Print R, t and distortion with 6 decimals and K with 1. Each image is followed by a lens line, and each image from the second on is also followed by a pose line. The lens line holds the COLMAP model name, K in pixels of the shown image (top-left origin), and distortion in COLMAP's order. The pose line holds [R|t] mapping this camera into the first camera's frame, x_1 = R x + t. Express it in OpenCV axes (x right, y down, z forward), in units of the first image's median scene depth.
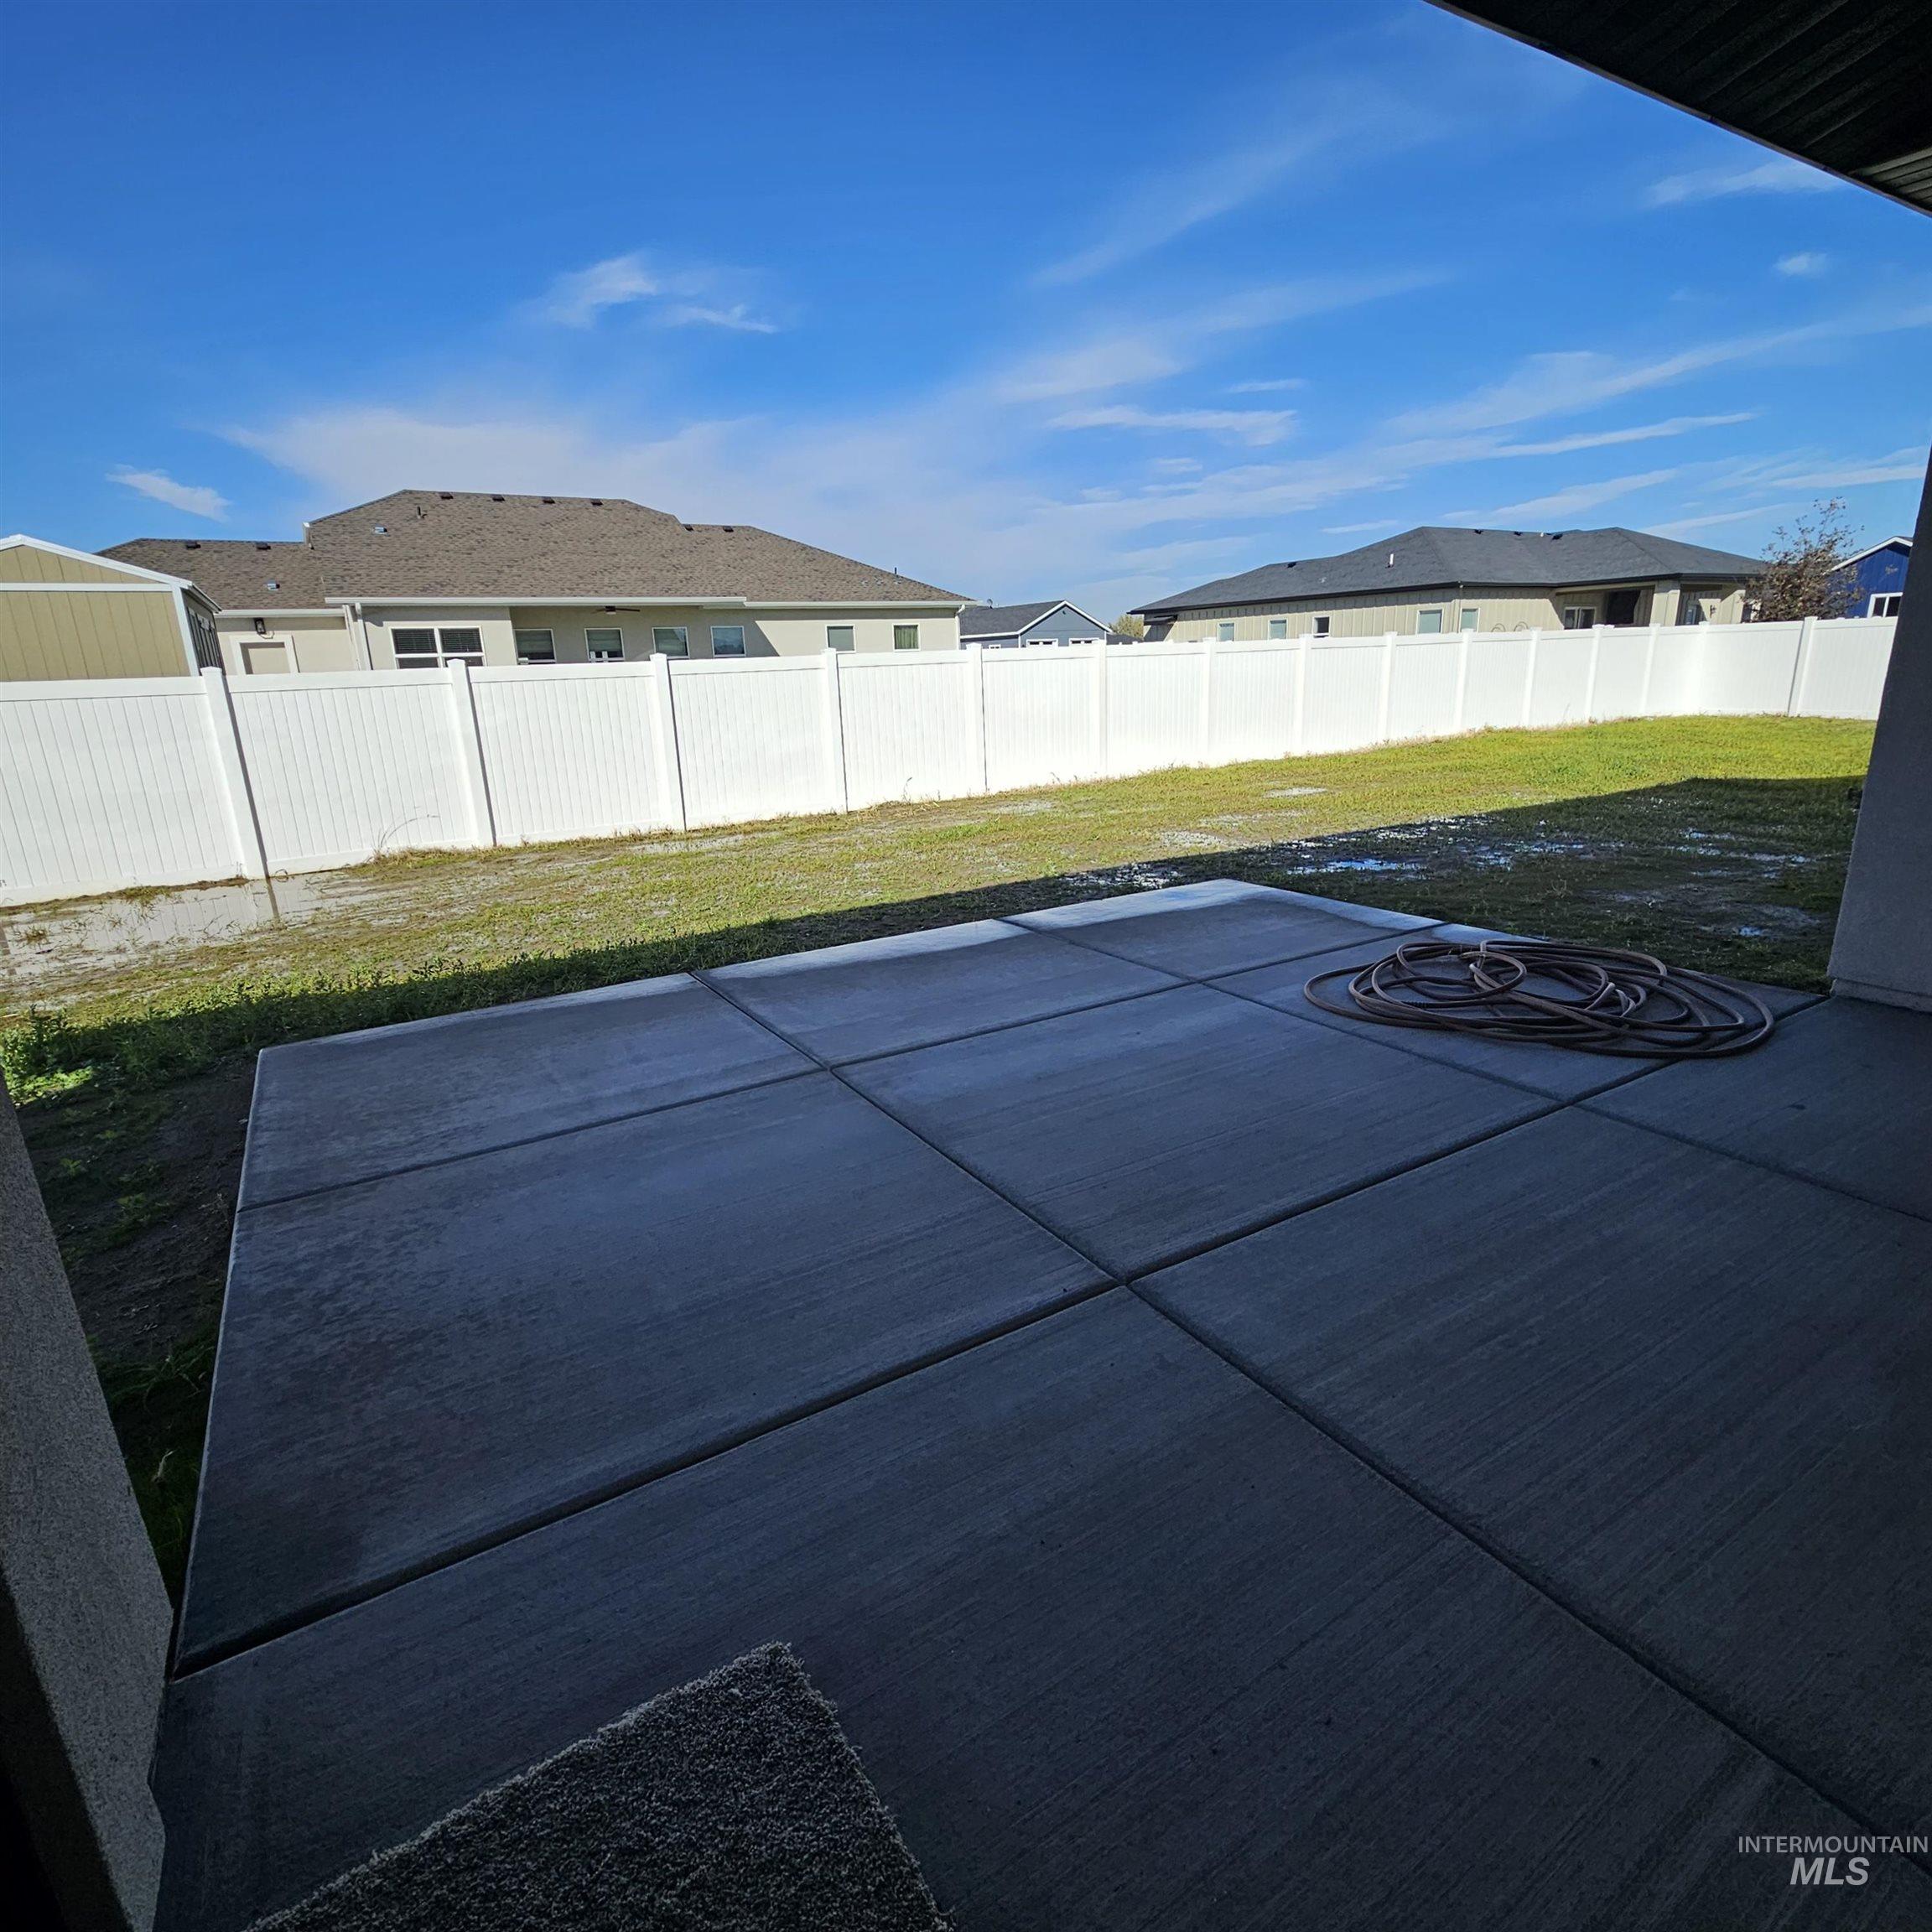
lens RADIAL K [[1054.9, 0, 960.6], [0, 1054.9, 964.9], [0, 0, 1]] dist [-0.003140, 0.002634]
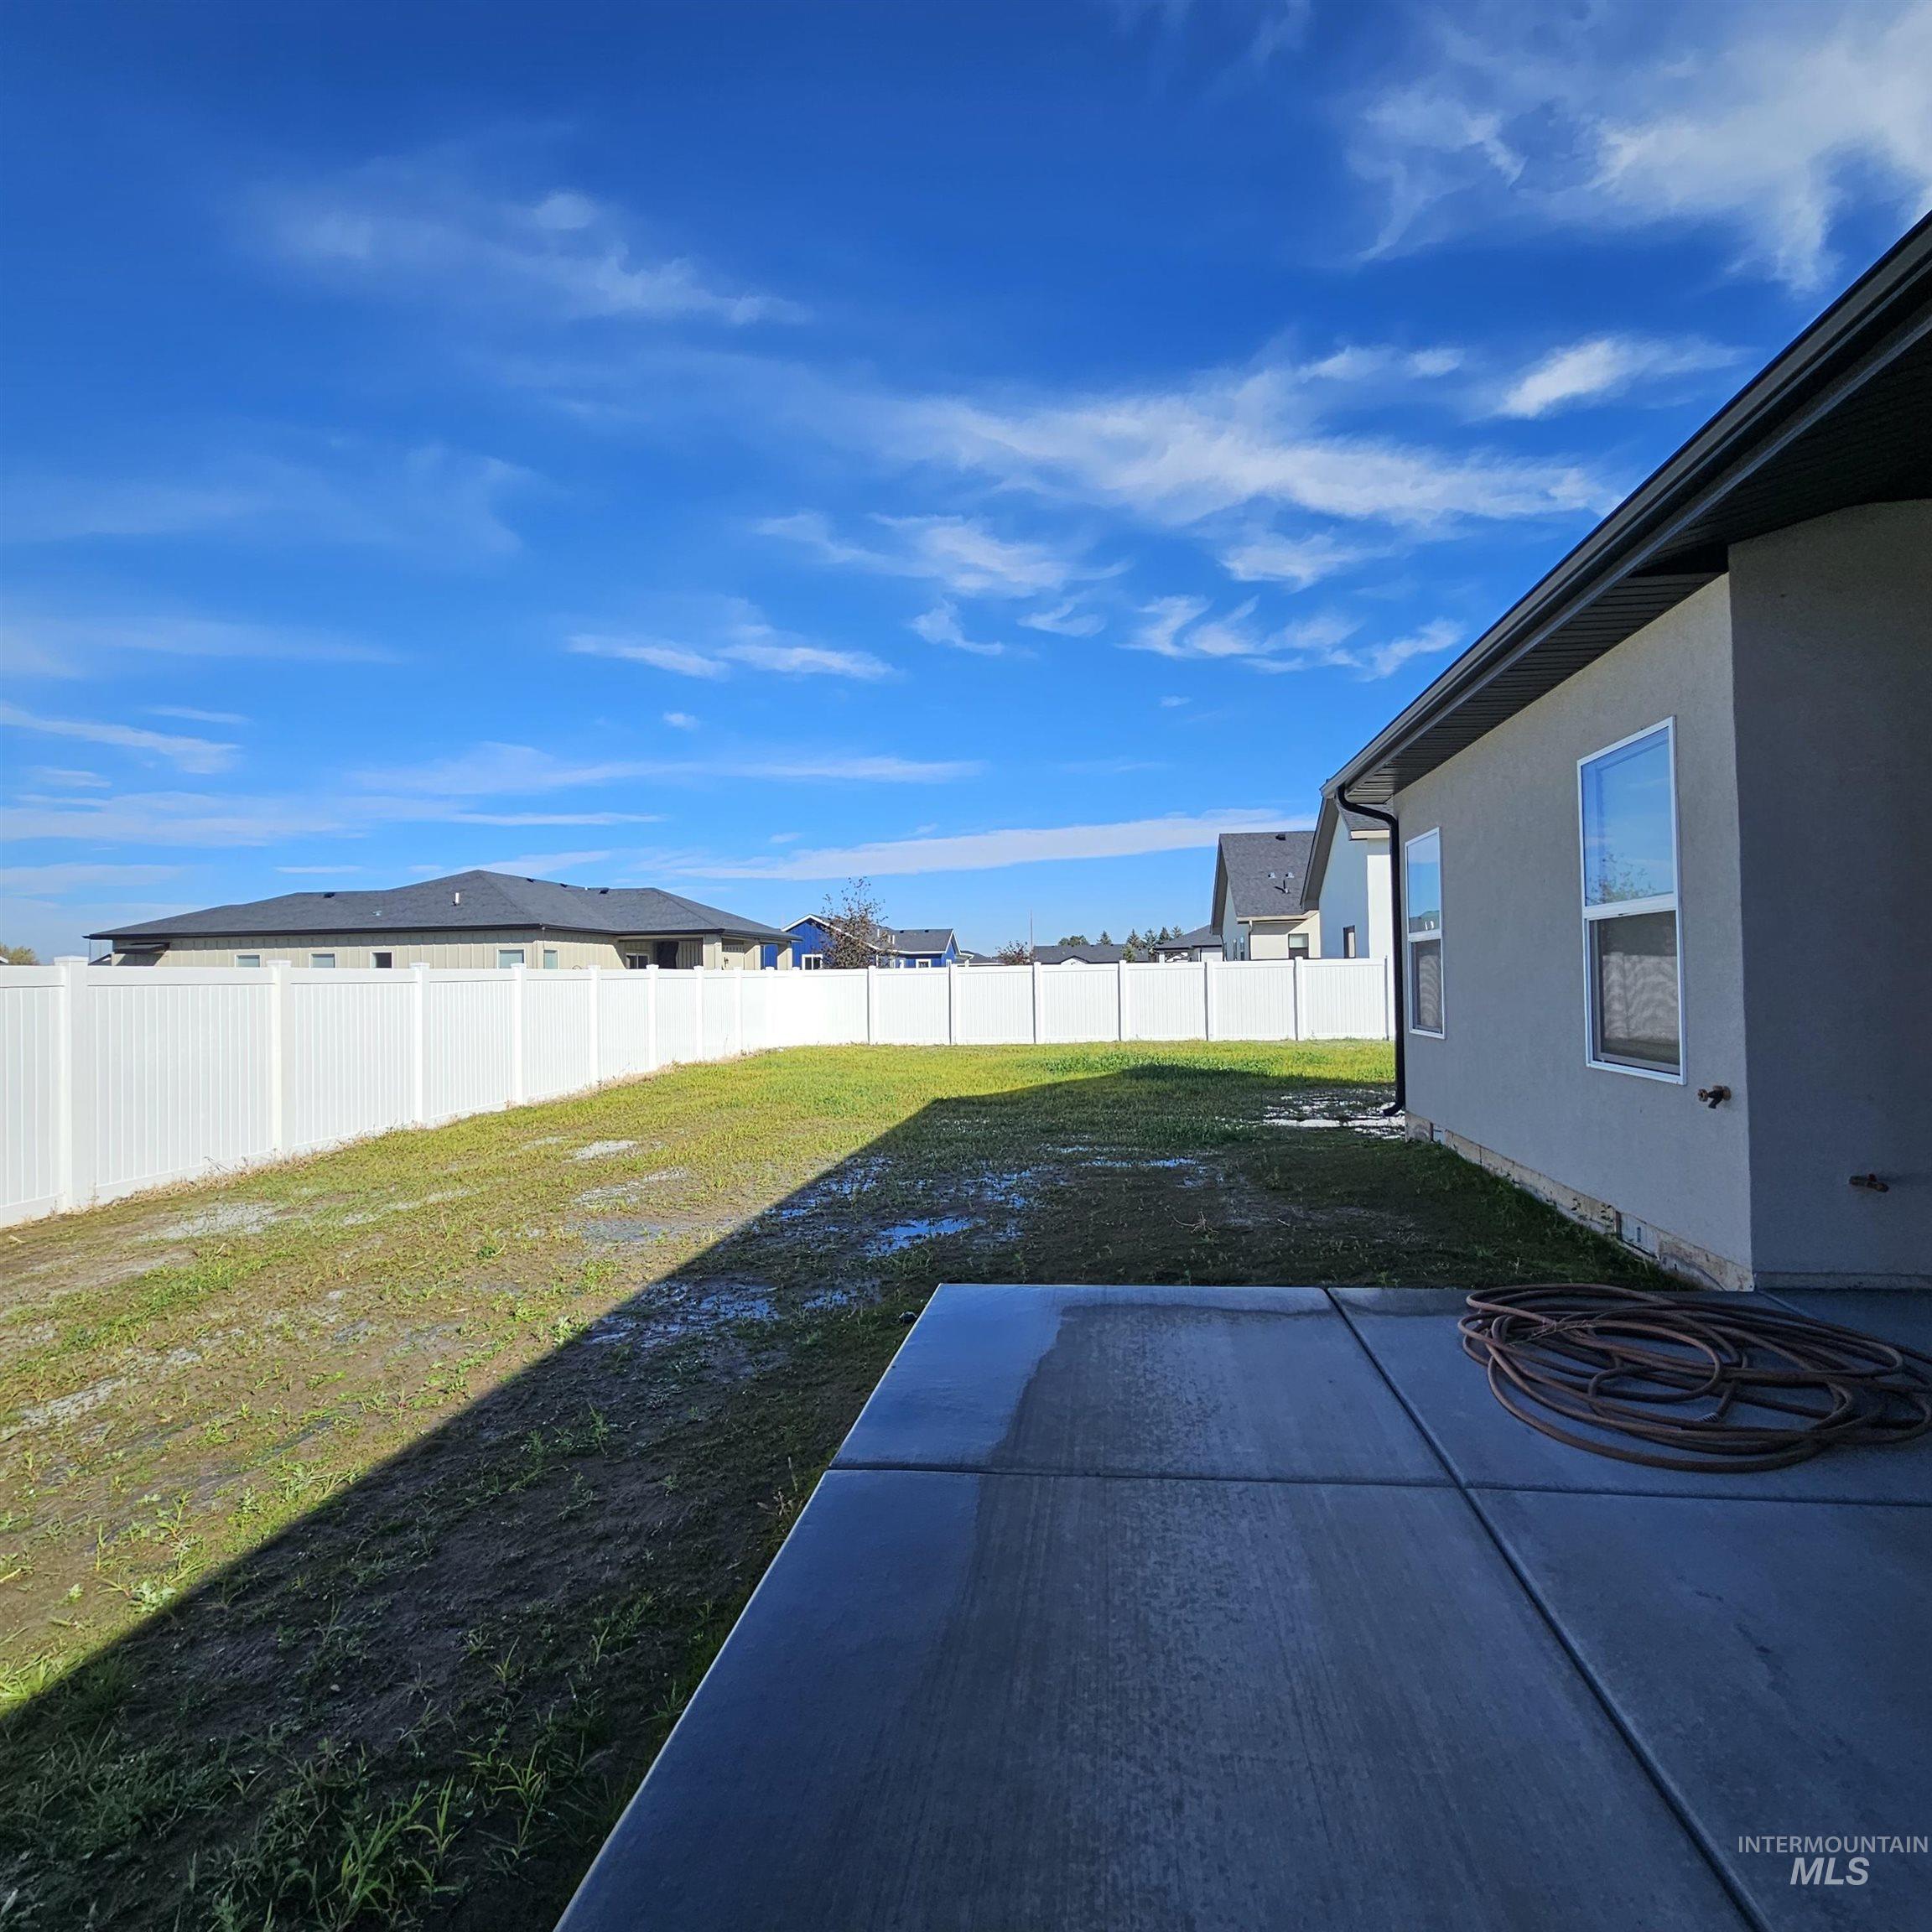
lens RADIAL K [[1054.9, 0, 968.2], [0, 1054.9, 968.0], [0, 0, 1]] dist [-0.003140, 0.002634]
pose [[0.621737, 0.031550, 0.782590, -0.056075], [0.211798, 0.955189, -0.206774, -0.026473], [-0.754045, 0.294310, 0.587194, 0.105555]]
